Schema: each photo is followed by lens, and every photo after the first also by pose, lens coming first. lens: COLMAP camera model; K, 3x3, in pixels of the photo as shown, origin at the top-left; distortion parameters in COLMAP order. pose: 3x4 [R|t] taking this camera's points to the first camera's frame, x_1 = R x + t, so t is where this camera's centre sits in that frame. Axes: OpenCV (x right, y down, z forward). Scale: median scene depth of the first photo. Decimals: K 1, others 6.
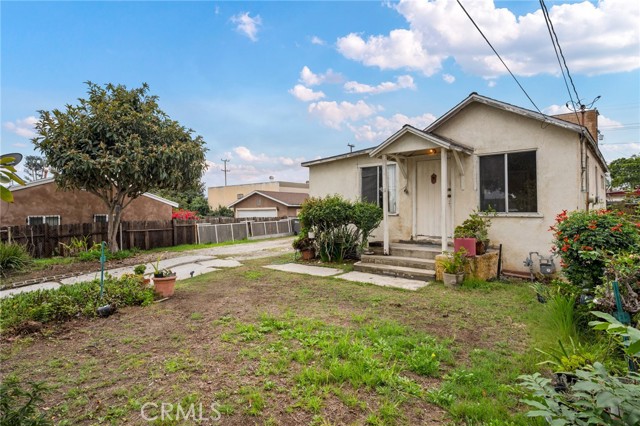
lens RADIAL K [[342.4, 0, 313.7], [0, 342.4, 205.9], [0, 0, 1]] dist [-0.001977, -0.000084]
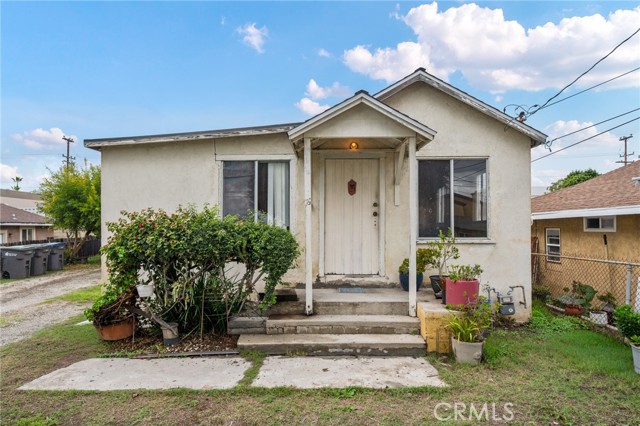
lens RADIAL K [[387.6, 0, 320.9], [0, 387.6, 221.4], [0, 0, 1]] dist [0.001728, -0.004689]
pose [[0.757408, 0.010906, 0.652851, -0.191052], [-0.005219, 0.999930, -0.010649, -0.005233], [-0.652921, 0.004659, 0.757411, 0.486083]]
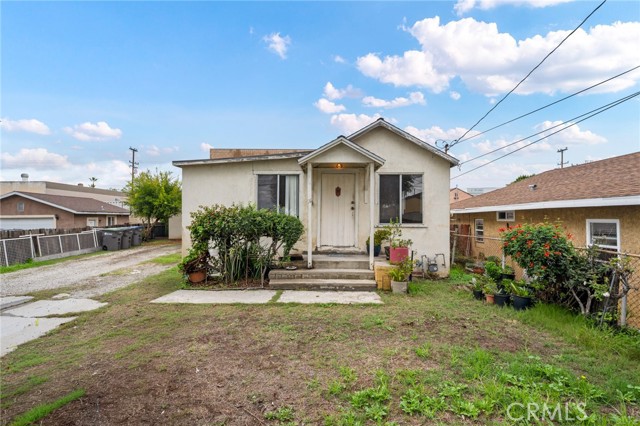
lens RADIAL K [[304.5, 0, 320.4], [0, 304.5, 214.0], [0, 0, 1]] dist [0.000539, -0.000500]
pose [[0.767985, 0.015024, 0.640291, -0.303445], [-0.013322, 0.999883, -0.007482, -0.002079], [-0.640329, -0.002784, 0.768096, 0.321331]]
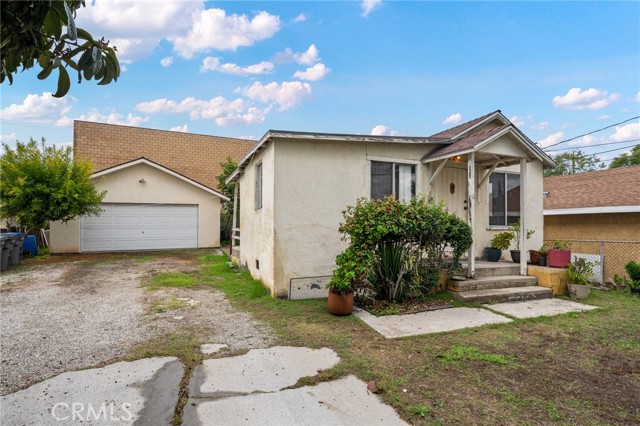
lens RADIAL K [[354.2, 0, 321.0], [0, 354.2, 217.9], [0, 0, 1]] dist [-0.007805, 0.000271]
pose [[0.436113, 0.032396, 0.899308, -0.665925], [-0.020424, 0.999451, -0.026098, 0.032358], [-0.899660, -0.006986, 0.436536, 0.932825]]
